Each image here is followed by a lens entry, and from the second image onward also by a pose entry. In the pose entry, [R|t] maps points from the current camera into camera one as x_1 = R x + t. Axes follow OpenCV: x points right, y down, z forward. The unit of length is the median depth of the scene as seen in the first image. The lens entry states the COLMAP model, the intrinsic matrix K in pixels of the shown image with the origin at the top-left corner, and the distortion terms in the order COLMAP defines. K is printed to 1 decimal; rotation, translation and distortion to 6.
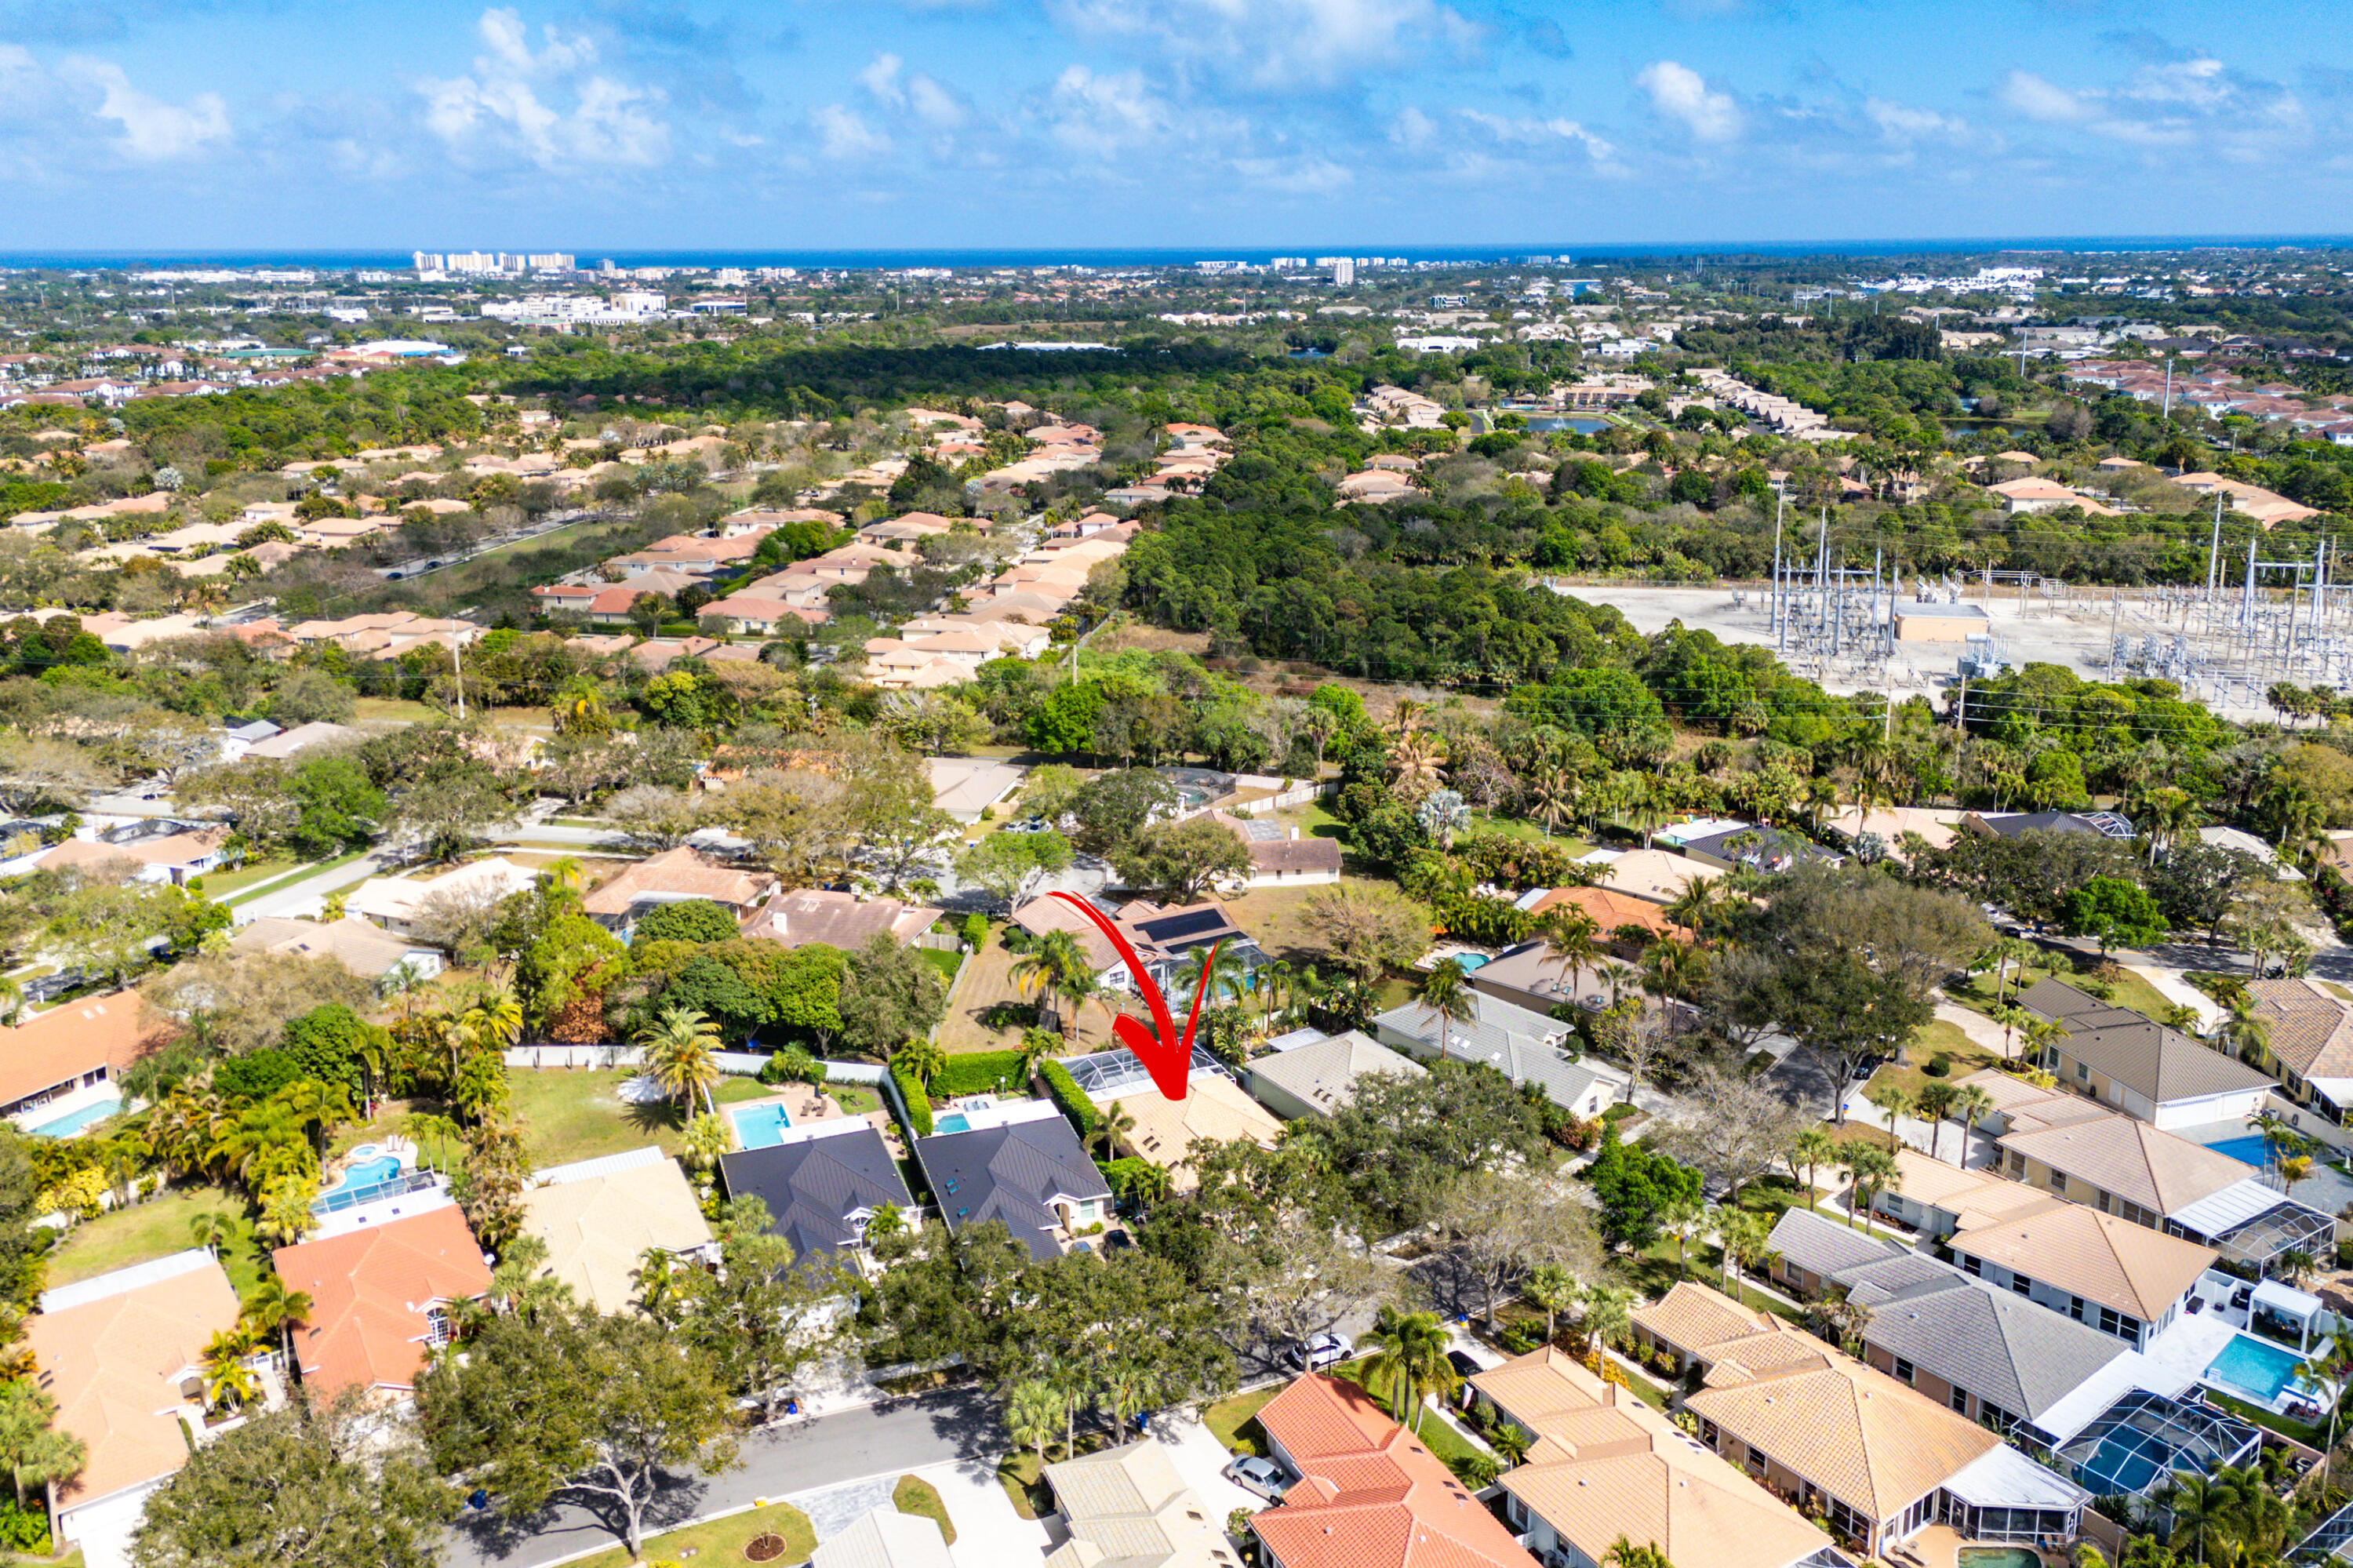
lens RADIAL K [[1694.9, 0, 1176.5], [0, 1694.9, 784.0], [0, 0, 1]] dist [0.102563, -0.000549]
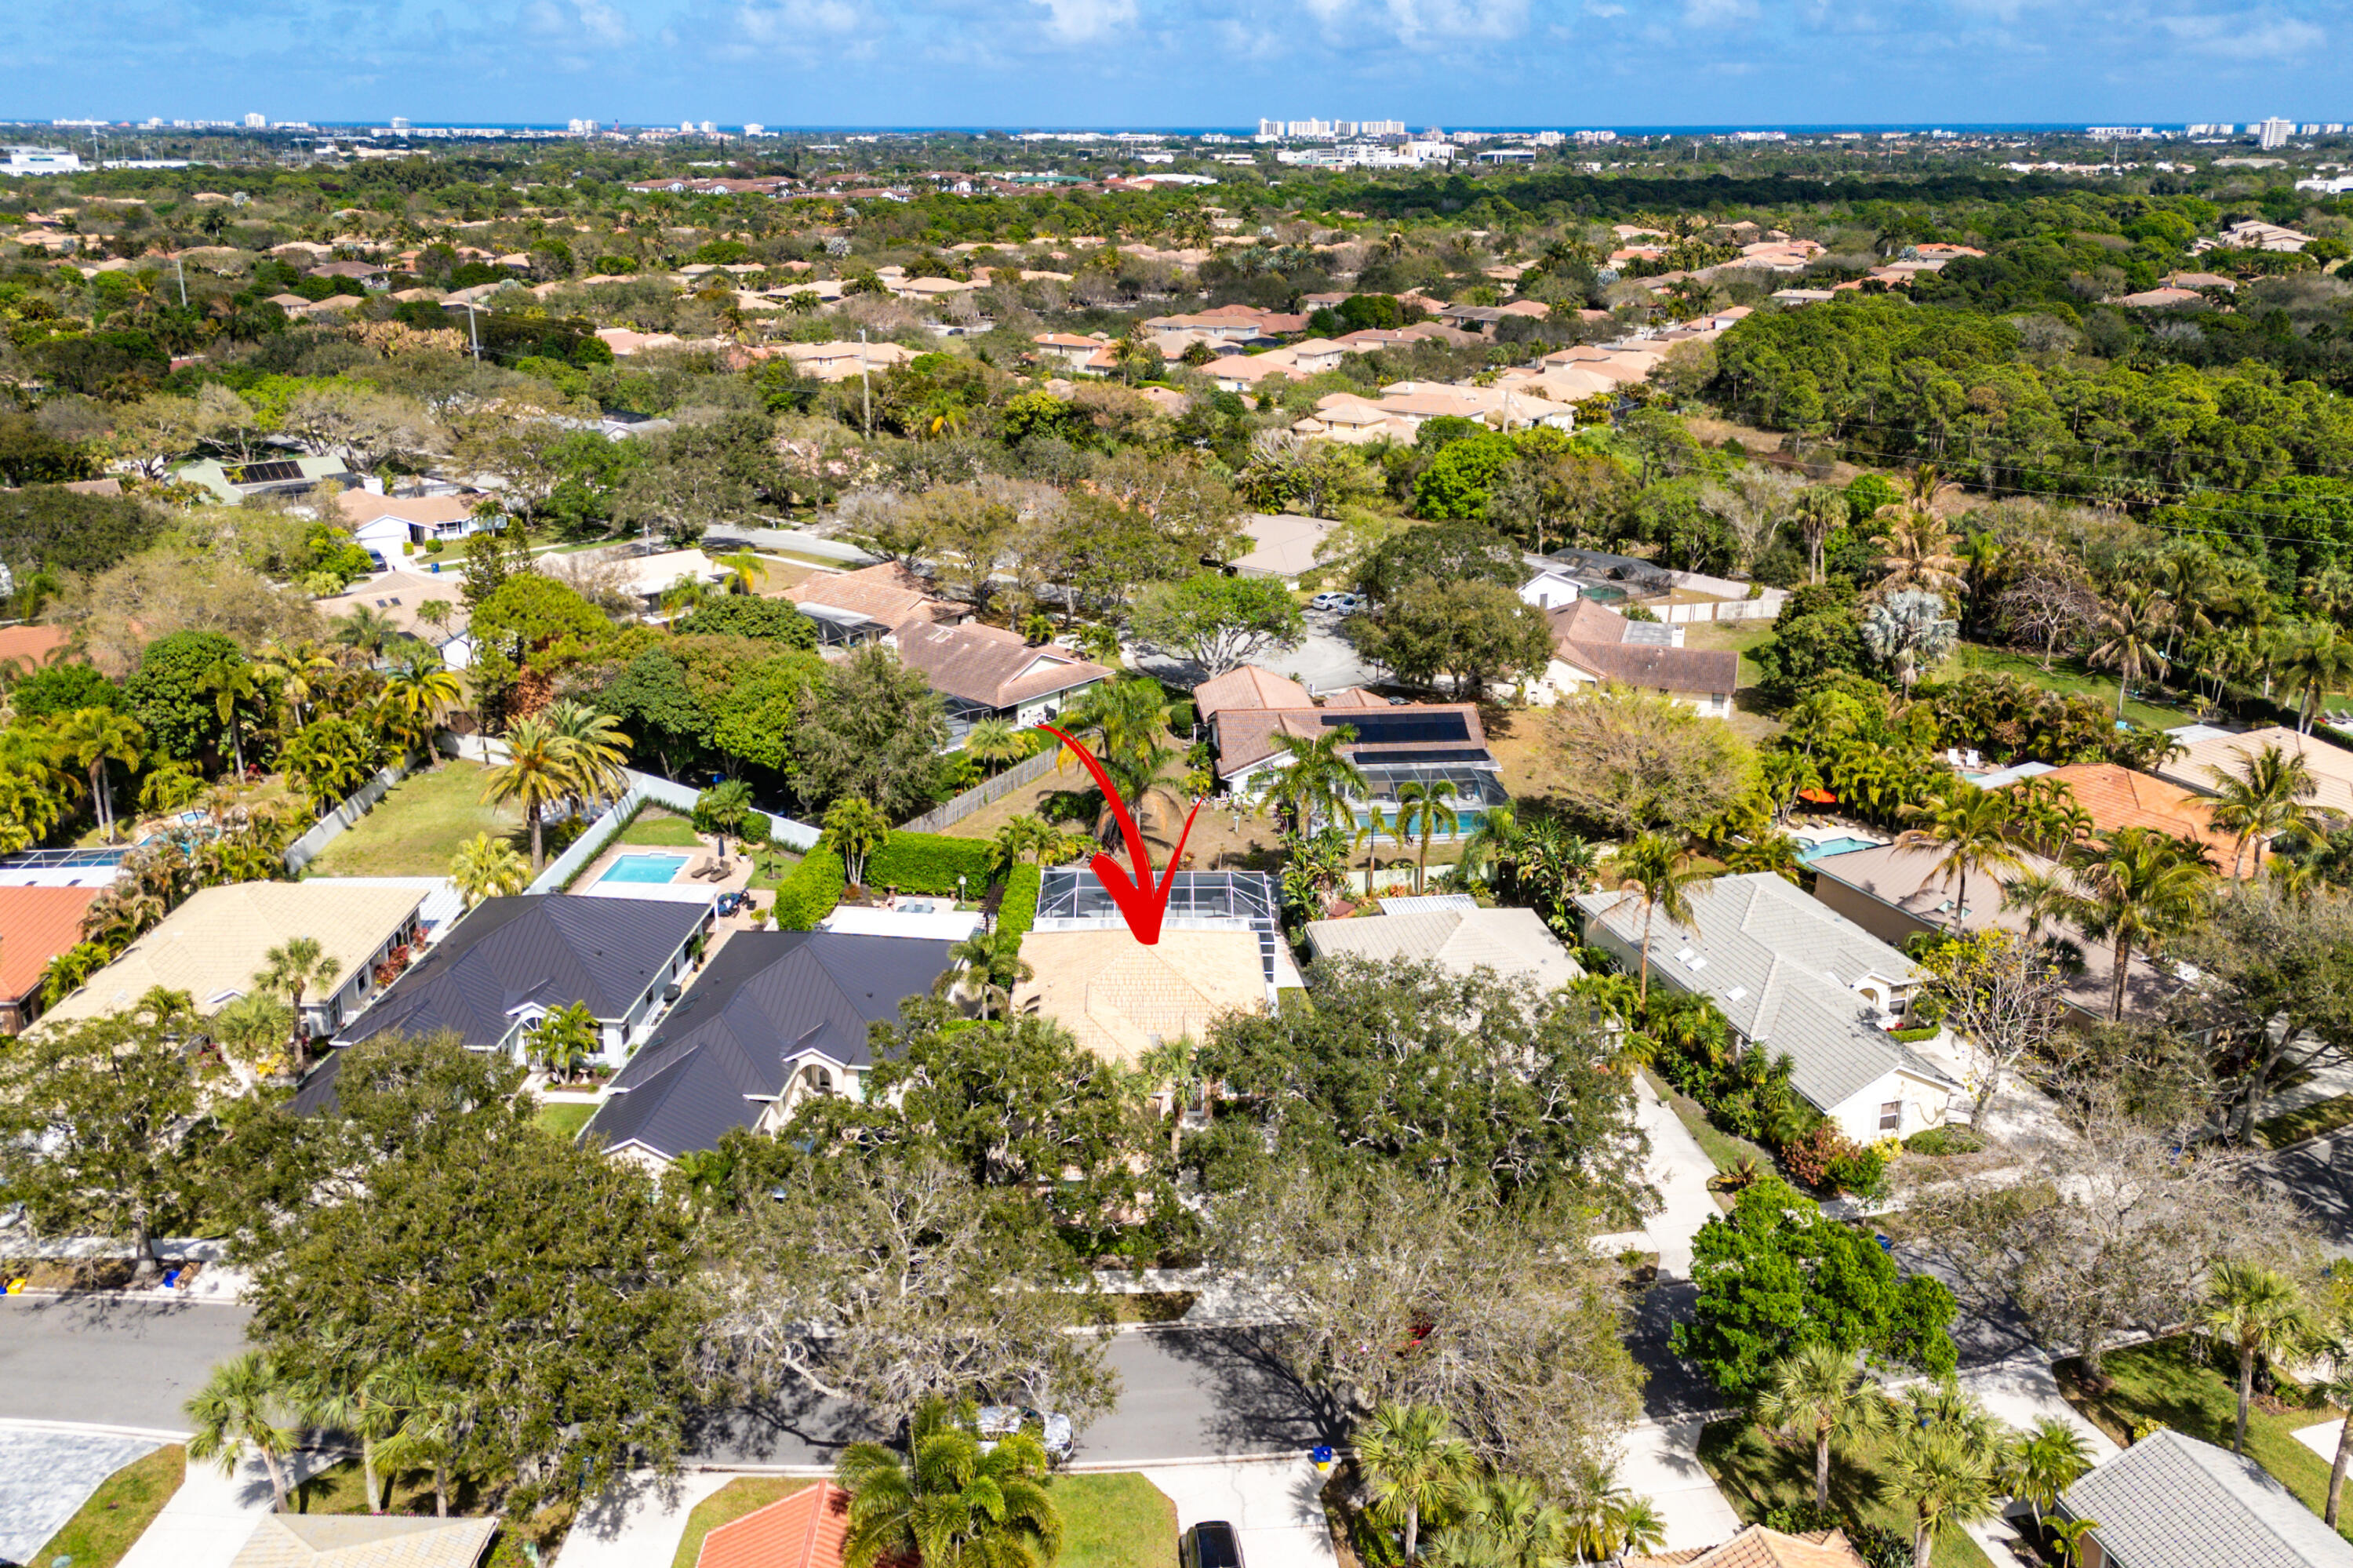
lens RADIAL K [[1604.6, 0, 1176.0], [0, 1604.6, 840.6], [0, 0, 1]] dist [-0.009491, -0.000060]
pose [[0.890361, 0.162913, -0.425108, 0.180574], [-0.113414, 0.983713, 0.139447, 0.042794], [0.440903, -0.075945, 0.894336, 0.340267]]
